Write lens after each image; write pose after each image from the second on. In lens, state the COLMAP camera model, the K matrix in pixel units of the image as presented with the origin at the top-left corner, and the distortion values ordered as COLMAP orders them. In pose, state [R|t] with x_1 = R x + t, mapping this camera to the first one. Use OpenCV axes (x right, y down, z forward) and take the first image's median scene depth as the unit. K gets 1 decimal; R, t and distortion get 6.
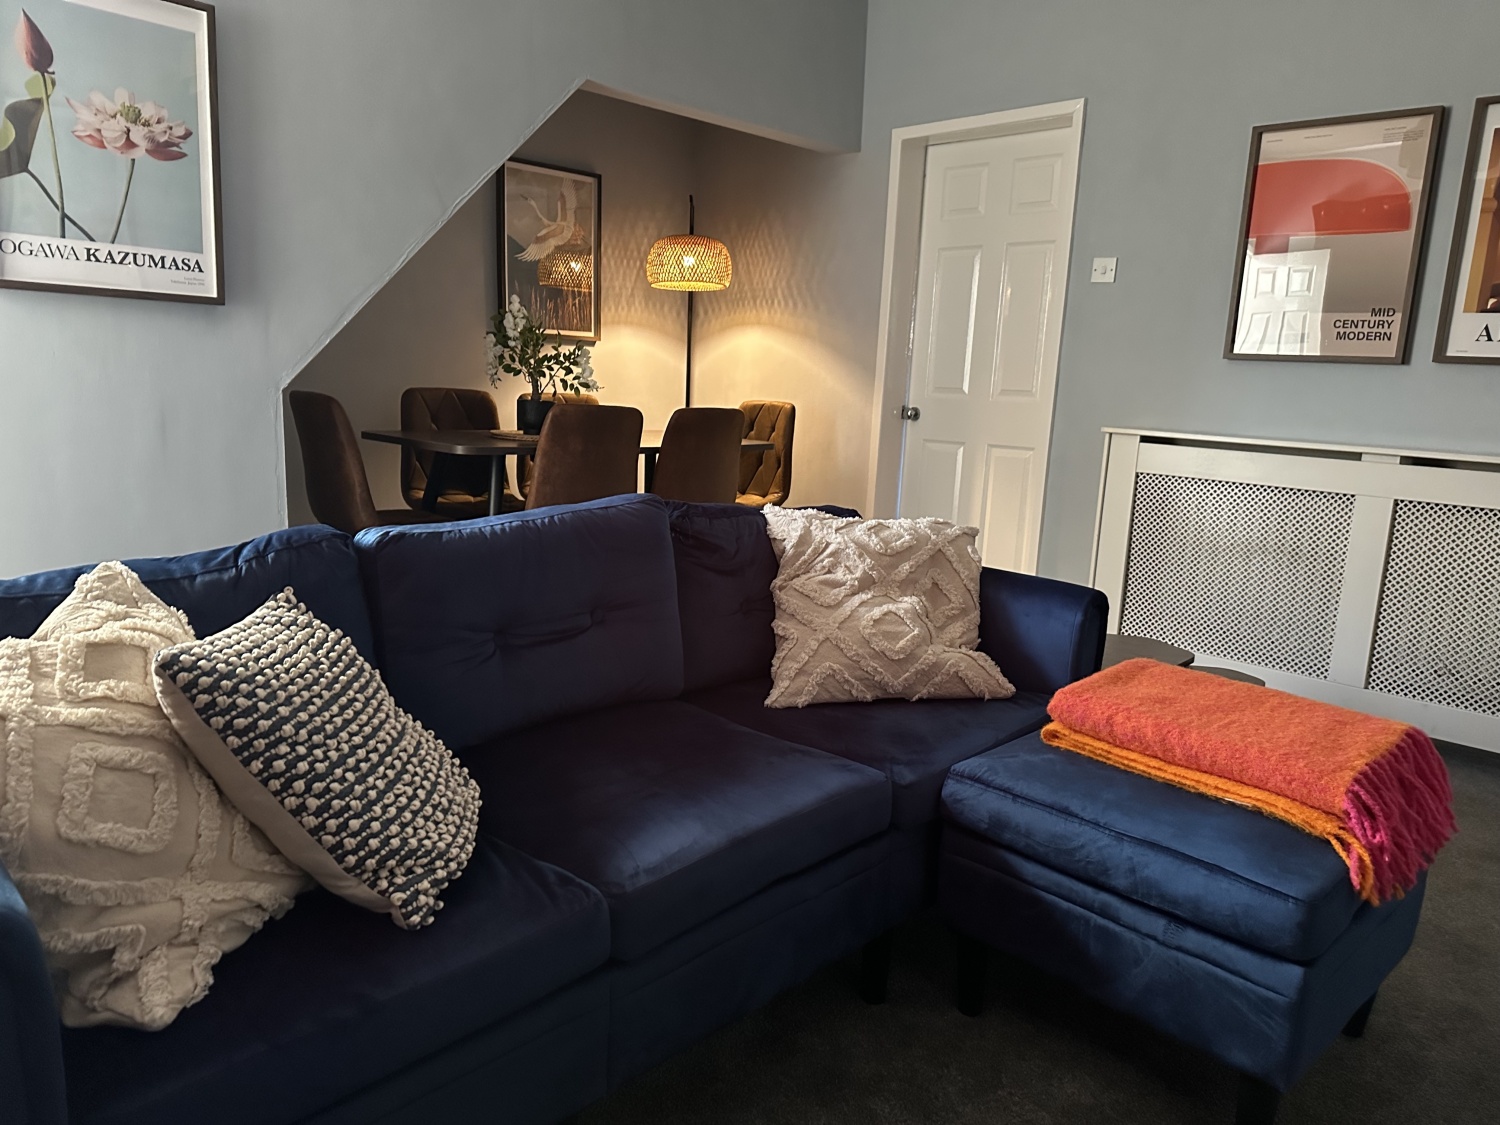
lens RADIAL K [[979.9, 0, 787.4], [0, 979.9, 561.6], [0, 0, 1]] dist [0.069341, -0.102534]
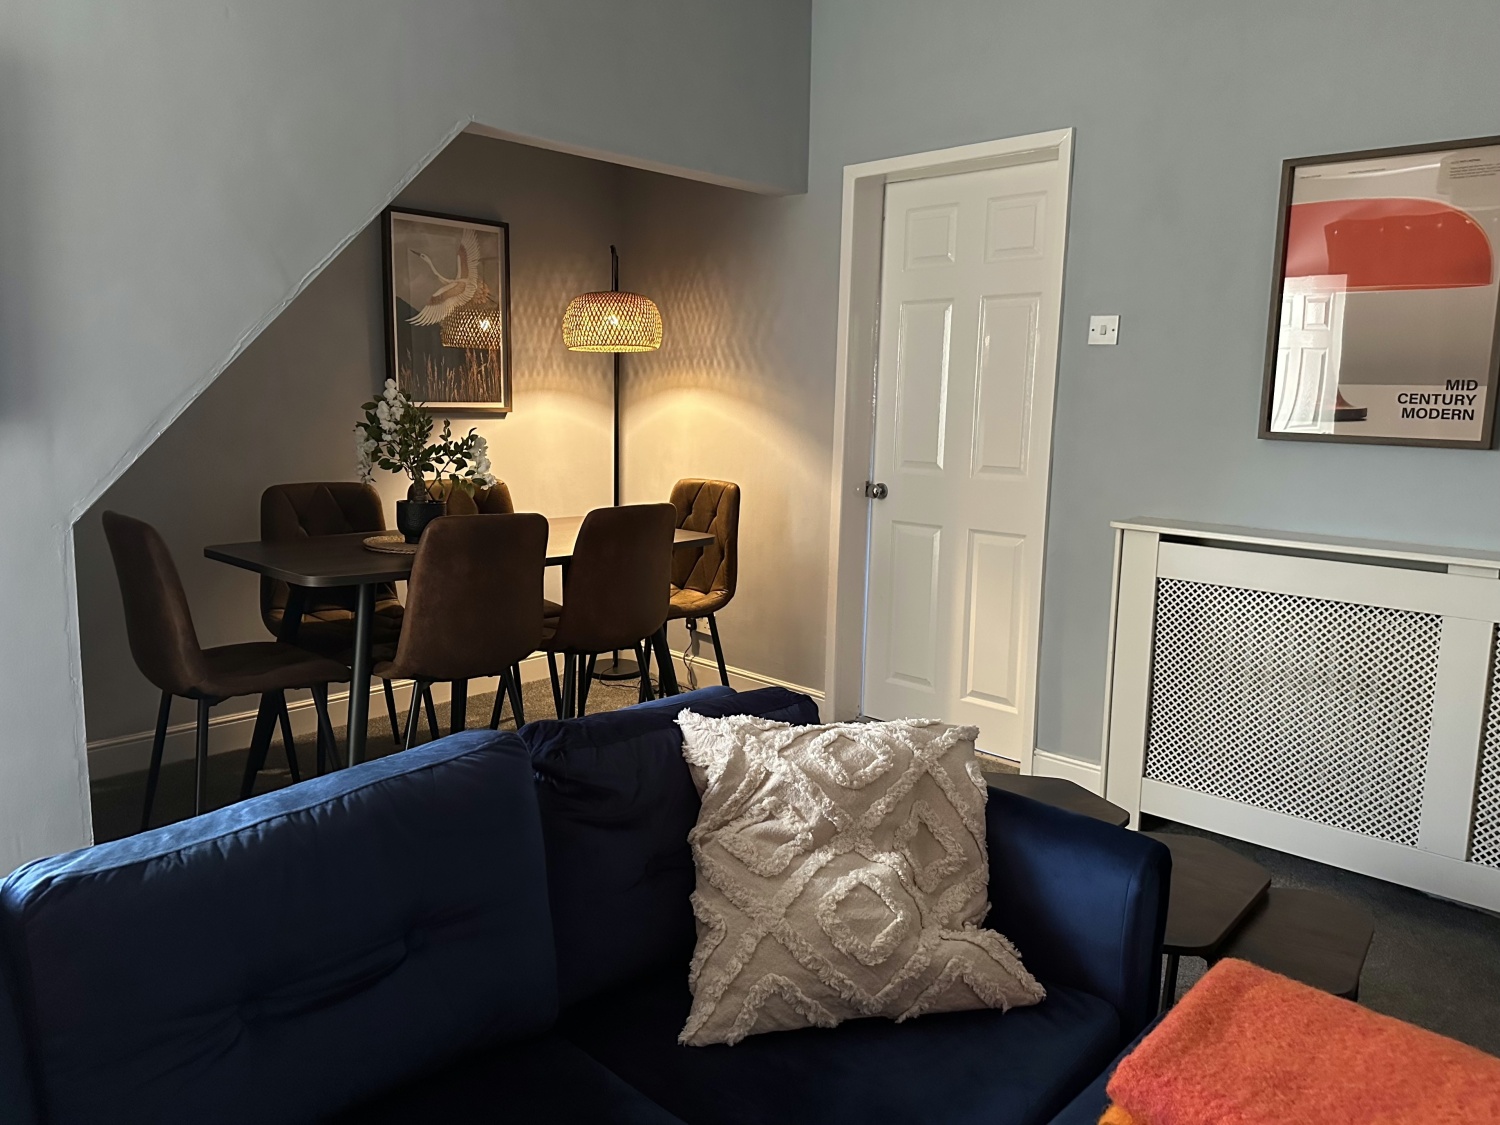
lens RADIAL K [[1045.9, 0, 756.2], [0, 1045.9, 548.9], [0, 0, 1]] dist [0.047222, -0.057933]
pose [[0.999608, -0.026563, 0.008791, 0.019281], [0.026967, 0.998407, -0.049556, -0.090778], [-0.007460, 0.049774, 0.998733, 0.155297]]
